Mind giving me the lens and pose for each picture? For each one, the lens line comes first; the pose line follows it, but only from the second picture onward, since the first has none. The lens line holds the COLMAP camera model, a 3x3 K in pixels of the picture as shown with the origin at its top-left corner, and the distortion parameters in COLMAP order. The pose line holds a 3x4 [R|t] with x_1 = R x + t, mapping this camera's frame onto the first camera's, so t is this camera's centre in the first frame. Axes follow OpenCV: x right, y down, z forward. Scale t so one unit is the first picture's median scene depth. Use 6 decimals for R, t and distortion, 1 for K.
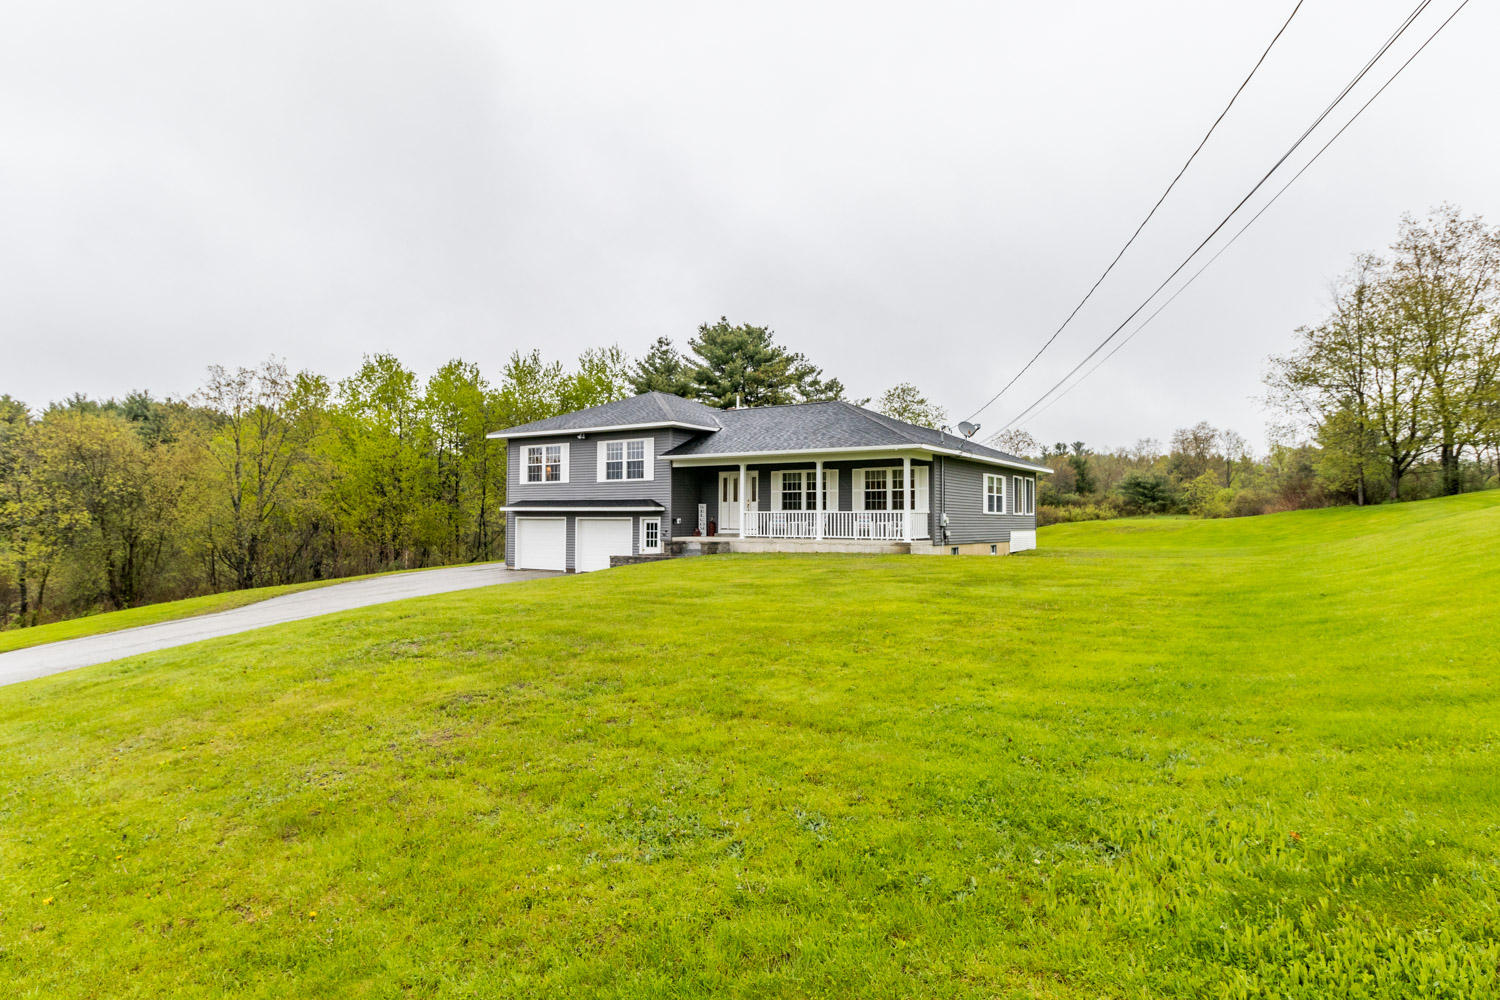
lens RADIAL K [[877.8, 0, 741.1], [0, 877.8, 490.4], [0, 0, 1]] dist [0.009536, -0.000736]
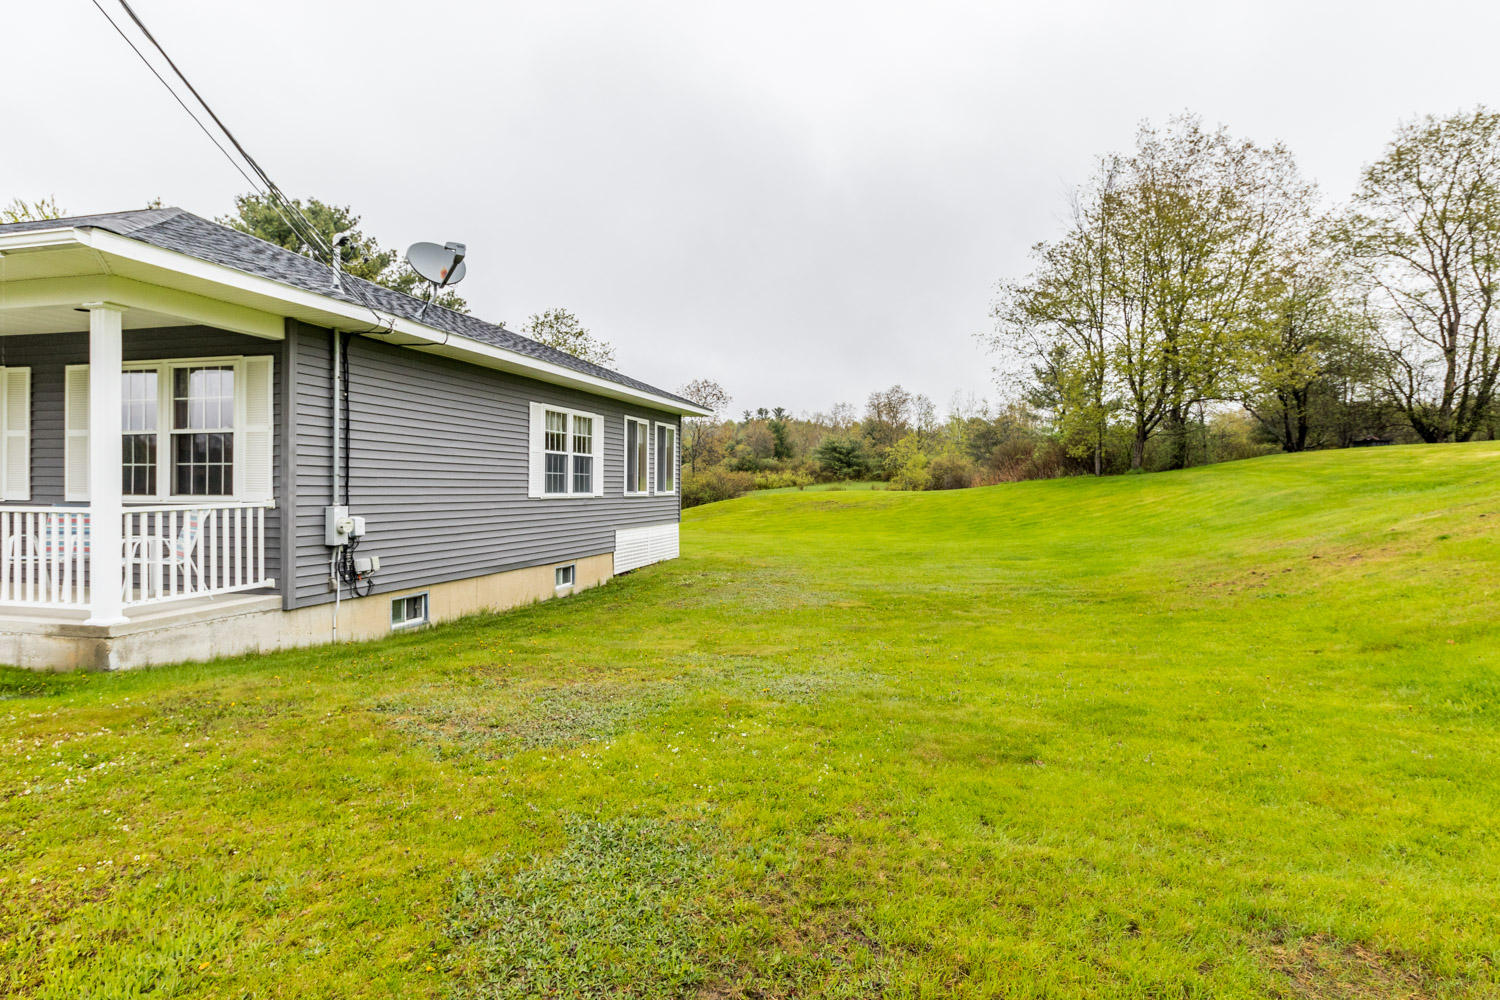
lens RADIAL K [[877.8, 0, 750.0], [0, 877.8, 497.6], [0, 0, 1]] dist [0.009536, -0.000736]
pose [[0.945129, -0.003329, 0.326680, 0.102316], [-0.012961, 0.998779, 0.047674, 0.002149], [-0.326440, -0.049292, 0.943932, 0.244732]]
